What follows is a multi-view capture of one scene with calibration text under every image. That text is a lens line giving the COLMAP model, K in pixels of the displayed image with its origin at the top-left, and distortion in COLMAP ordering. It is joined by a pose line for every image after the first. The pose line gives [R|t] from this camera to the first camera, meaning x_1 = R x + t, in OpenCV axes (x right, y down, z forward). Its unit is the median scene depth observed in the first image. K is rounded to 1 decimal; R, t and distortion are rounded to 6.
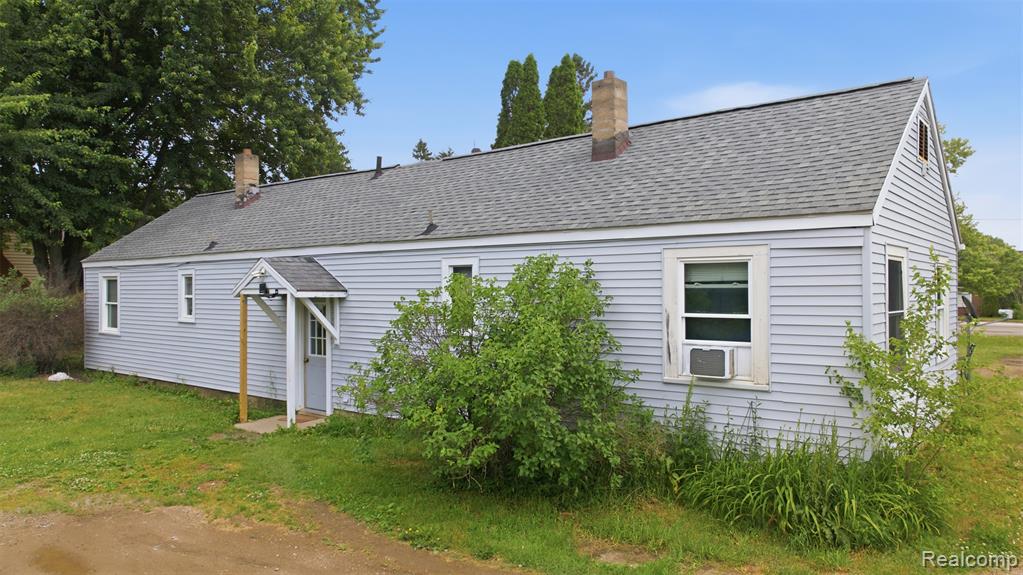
lens RADIAL K [[736.9, 0, 494.8], [0, 736.9, 310.2], [0, 0, 1]] dist [-0.018269, -0.001611]
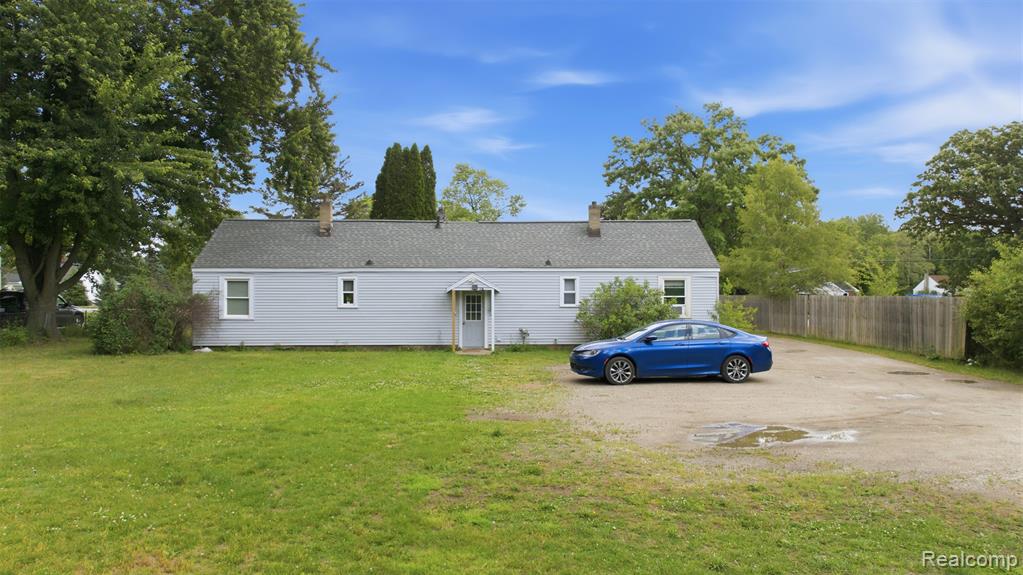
lens RADIAL K [[736.9, 0, 494.8], [0, 736.9, 310.2], [0, 0, 1]] dist [-0.018269, -0.001611]
pose [[0.742614, -0.019096, 0.669447, -1.577576], [0.017634, 0.999804, 0.008959, 0.015671], [-0.669487, 0.005152, 0.742806, -0.560611]]
